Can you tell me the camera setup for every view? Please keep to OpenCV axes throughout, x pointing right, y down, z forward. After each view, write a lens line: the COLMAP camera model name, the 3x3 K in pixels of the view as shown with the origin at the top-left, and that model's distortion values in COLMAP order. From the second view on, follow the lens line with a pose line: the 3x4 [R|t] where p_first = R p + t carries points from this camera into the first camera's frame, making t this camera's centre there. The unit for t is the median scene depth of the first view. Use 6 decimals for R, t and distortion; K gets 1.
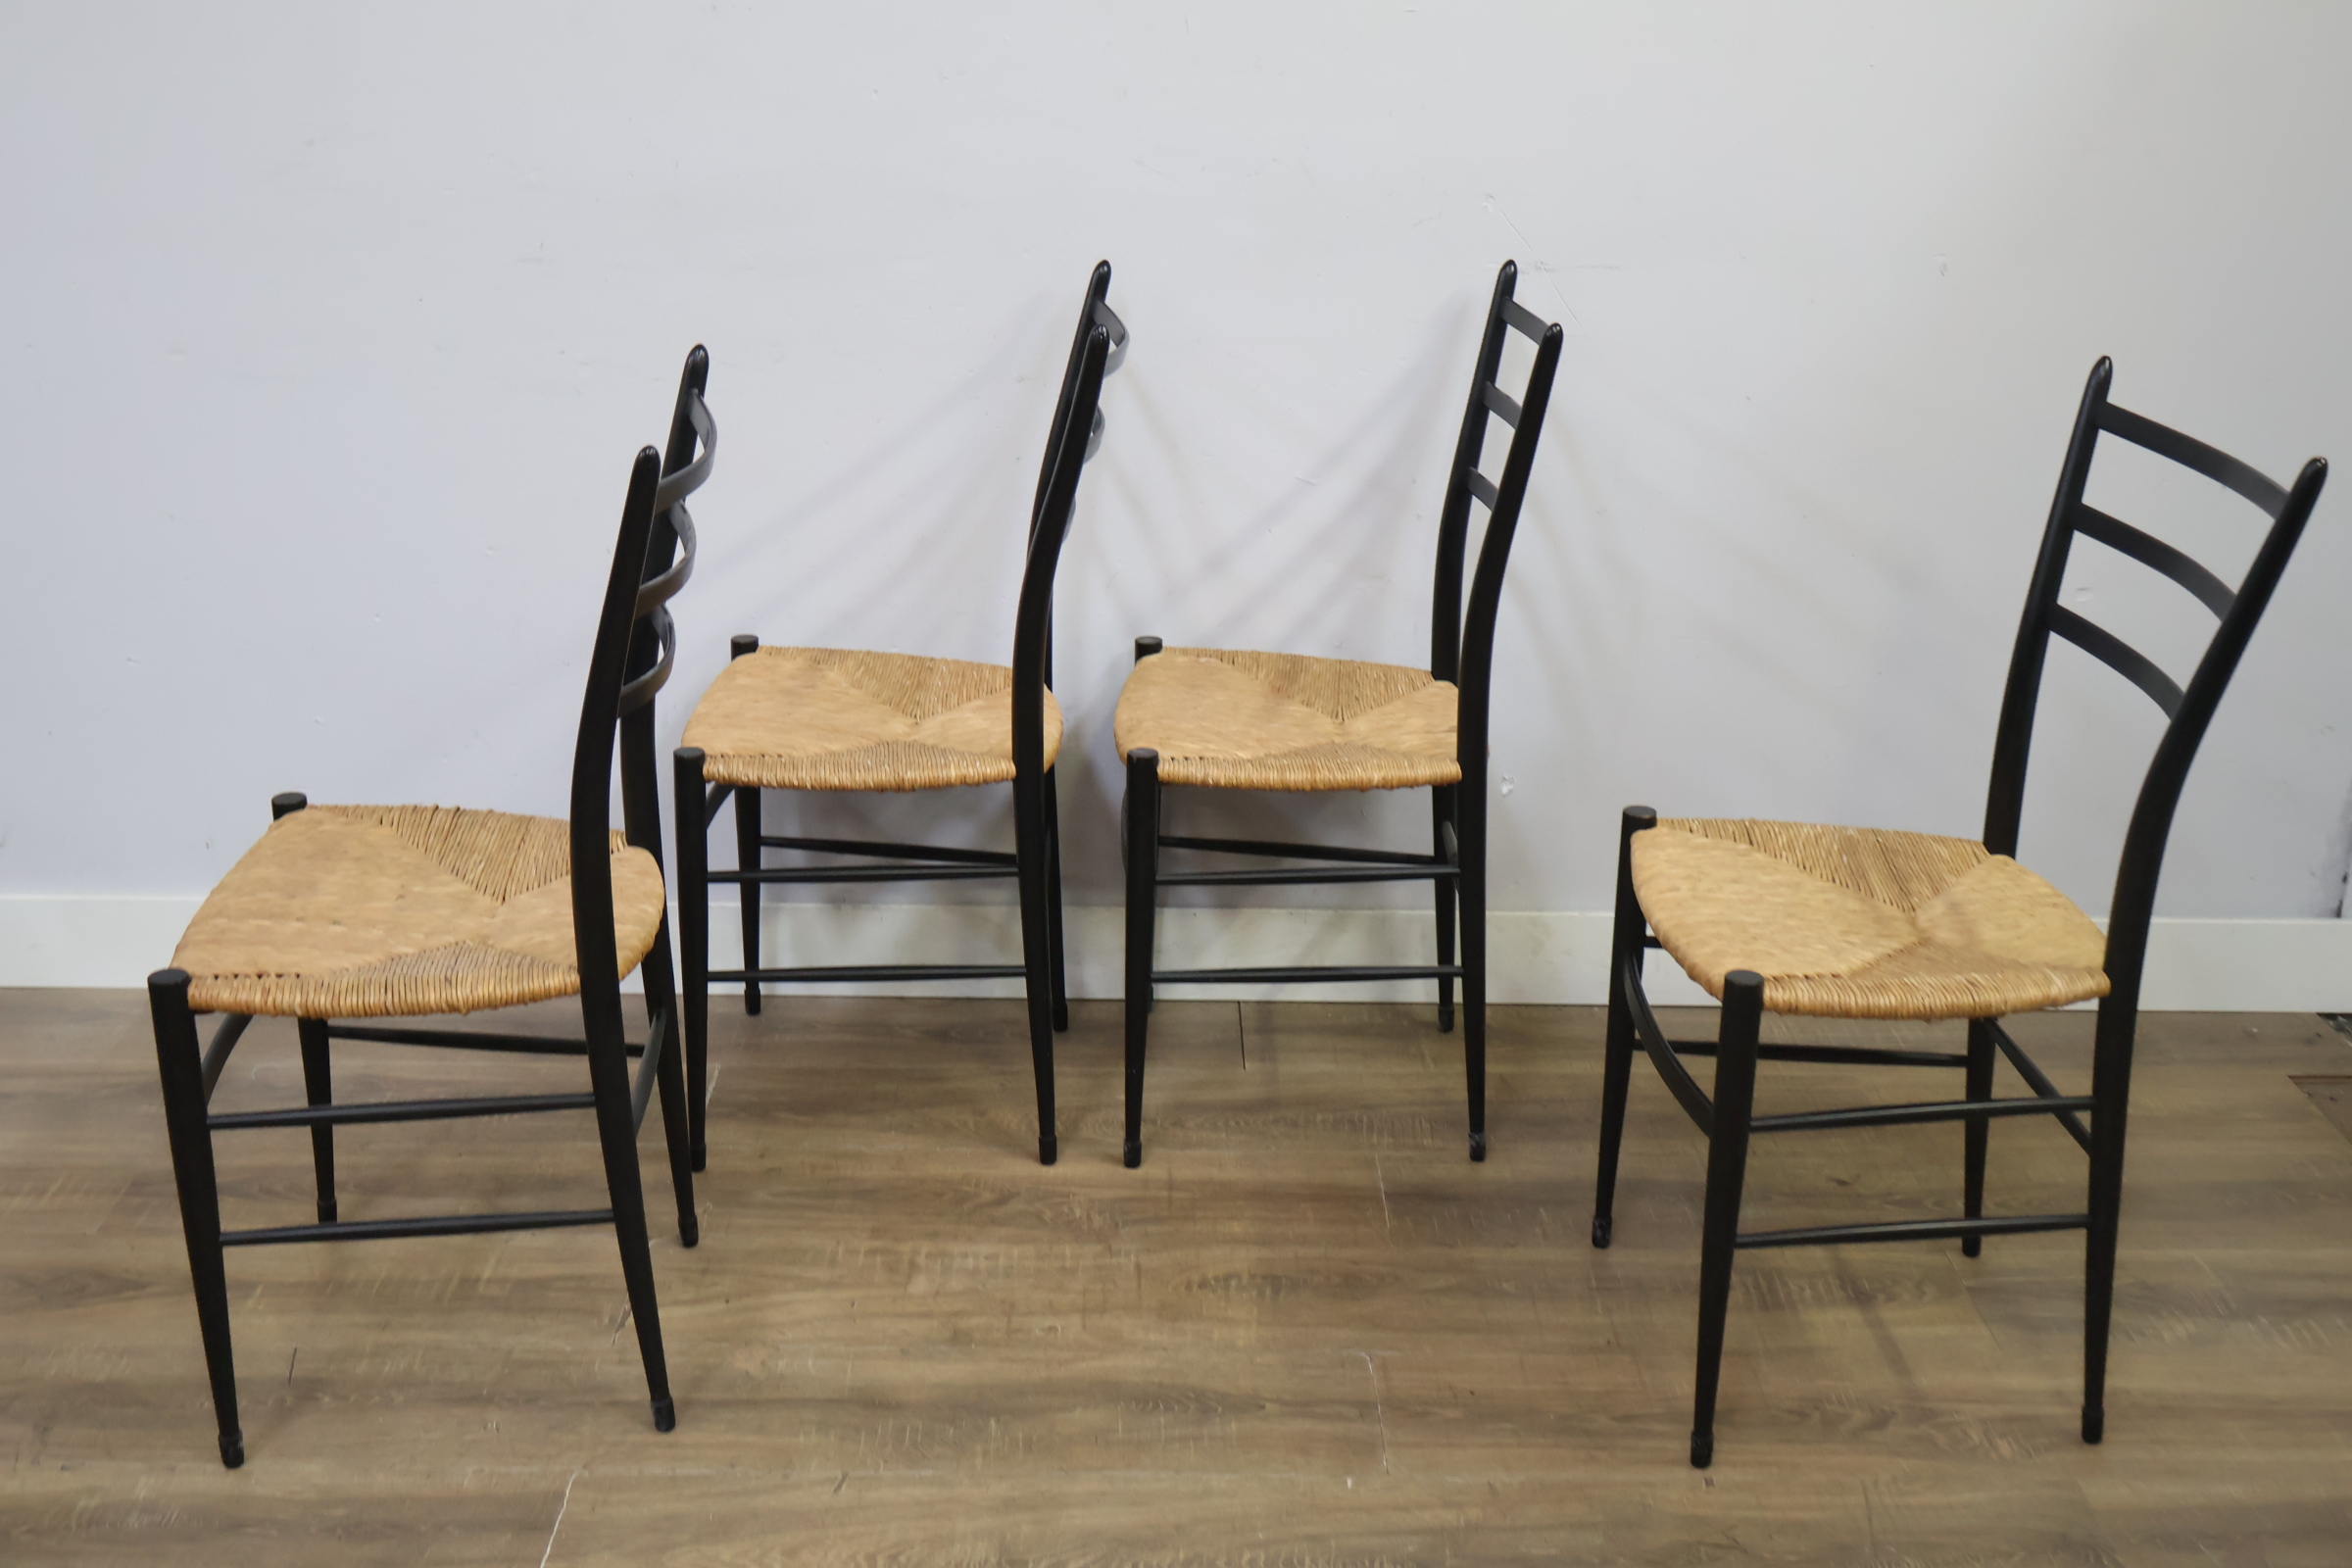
lens RADIAL K [[2629.4, 0, 1161.5], [0, 2629.4, 781.3], [0, 0, 1]] dist [0.010605, 0.000000]
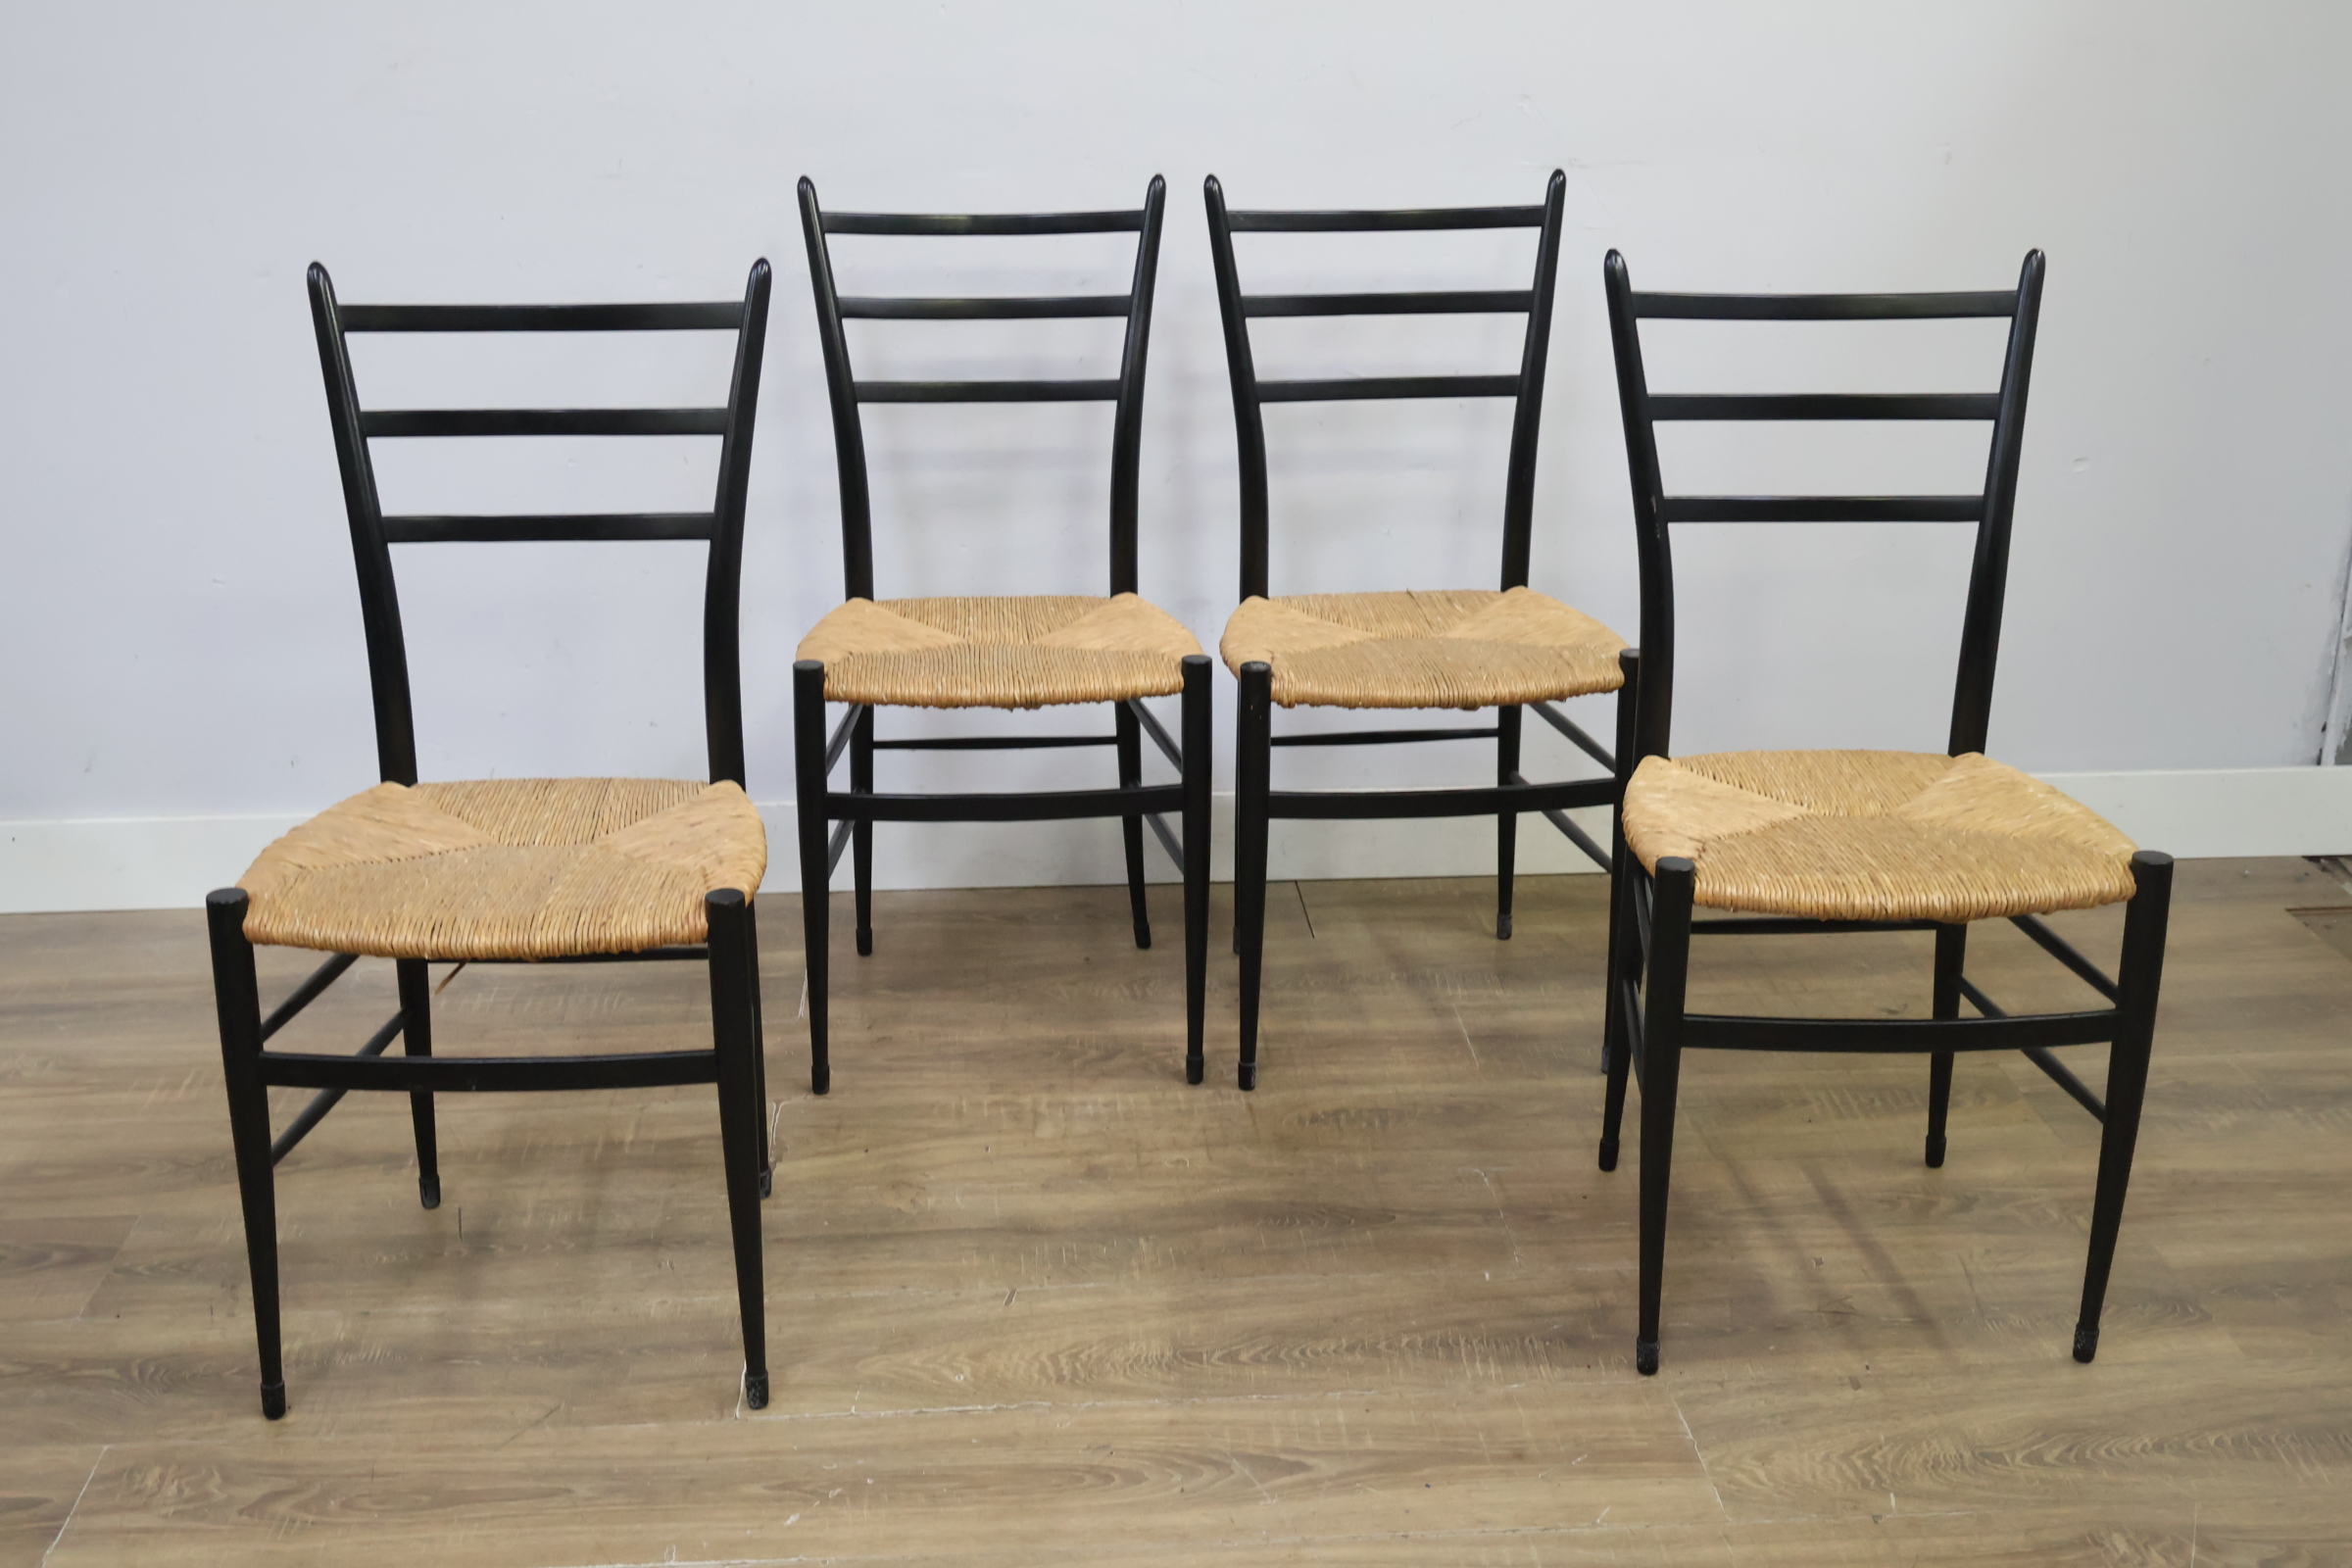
lens RADIAL K [[2629.4, 0, 1172.4], [0, 2629.4, 780.9], [0, 0, 1]] dist [0.010605, 0.000000]
pose [[0.997766, -0.034386, 0.057271, -0.101776], [0.034775, 0.999378, -0.005804, 0.062949], [-0.057036, 0.007782, 0.998342, -0.053261]]
